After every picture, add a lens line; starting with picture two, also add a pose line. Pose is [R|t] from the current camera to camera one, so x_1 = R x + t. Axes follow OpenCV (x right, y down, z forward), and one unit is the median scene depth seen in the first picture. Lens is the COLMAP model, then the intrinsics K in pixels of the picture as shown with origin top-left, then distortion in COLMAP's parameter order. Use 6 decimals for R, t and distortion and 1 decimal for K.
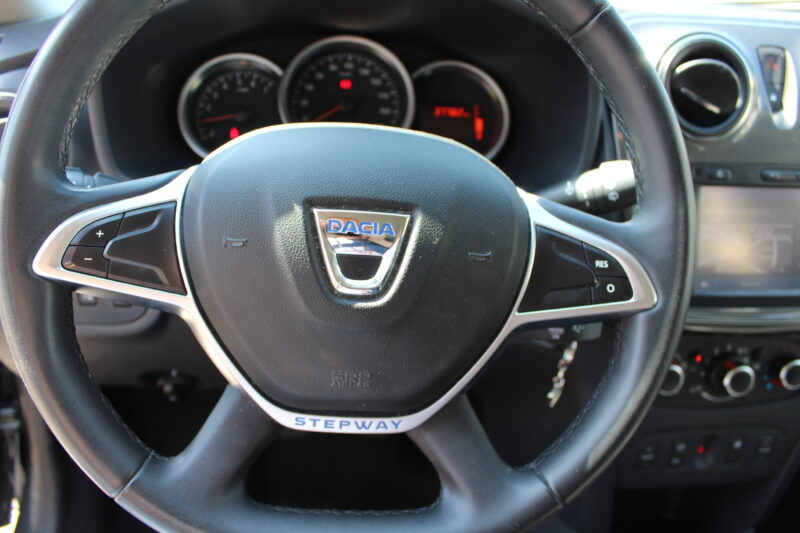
lens RADIAL K [[647.4, 0, 400.0], [0, 647.4, 266.5], [0, 0, 1]] dist [-0.119734, 0.002557]
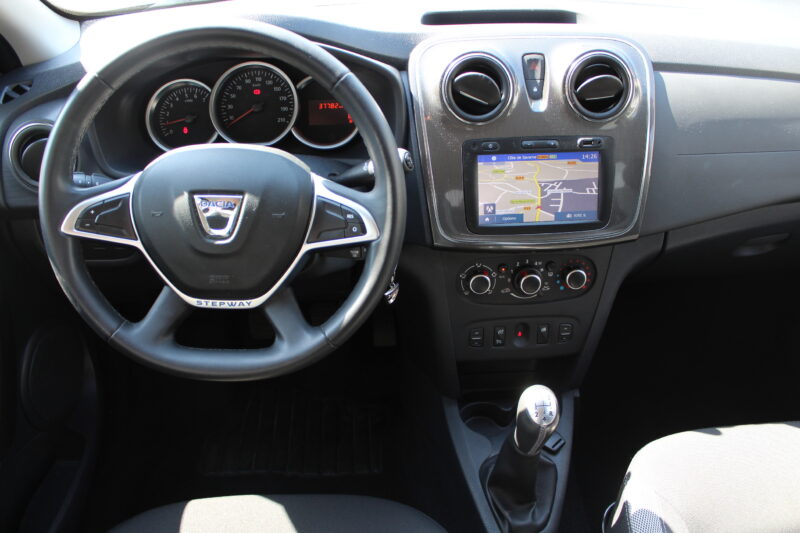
lens RADIAL K [[669.7, 0, 400.0], [0, 669.7, 266.5], [0, 0, 1]] dist [-0.104115, 0.003778]
pose [[0.996872, -0.028468, -0.073733, 0.583220], [0.036510, 0.993247, 0.110125, -0.065863], [0.070100, -0.112473, 0.991179, -0.913298]]
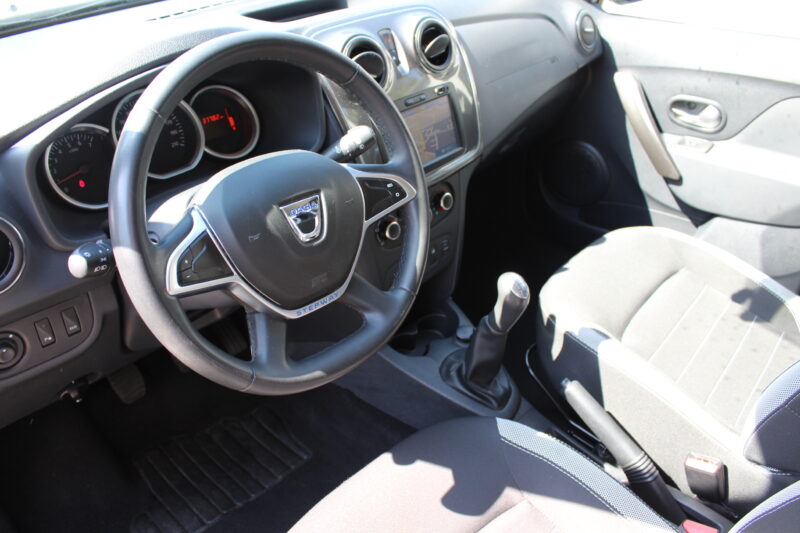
lens RADIAL K [[669.7, 0, 400.0], [0, 669.7, 266.5], [0, 0, 1]] dist [-0.104115, 0.003778]
pose [[0.742309, -0.403179, 0.535186, -0.923332], [0.321187, 0.915076, 0.243876, -0.276131], [-0.588062, -0.009136, 0.808765, -0.797386]]
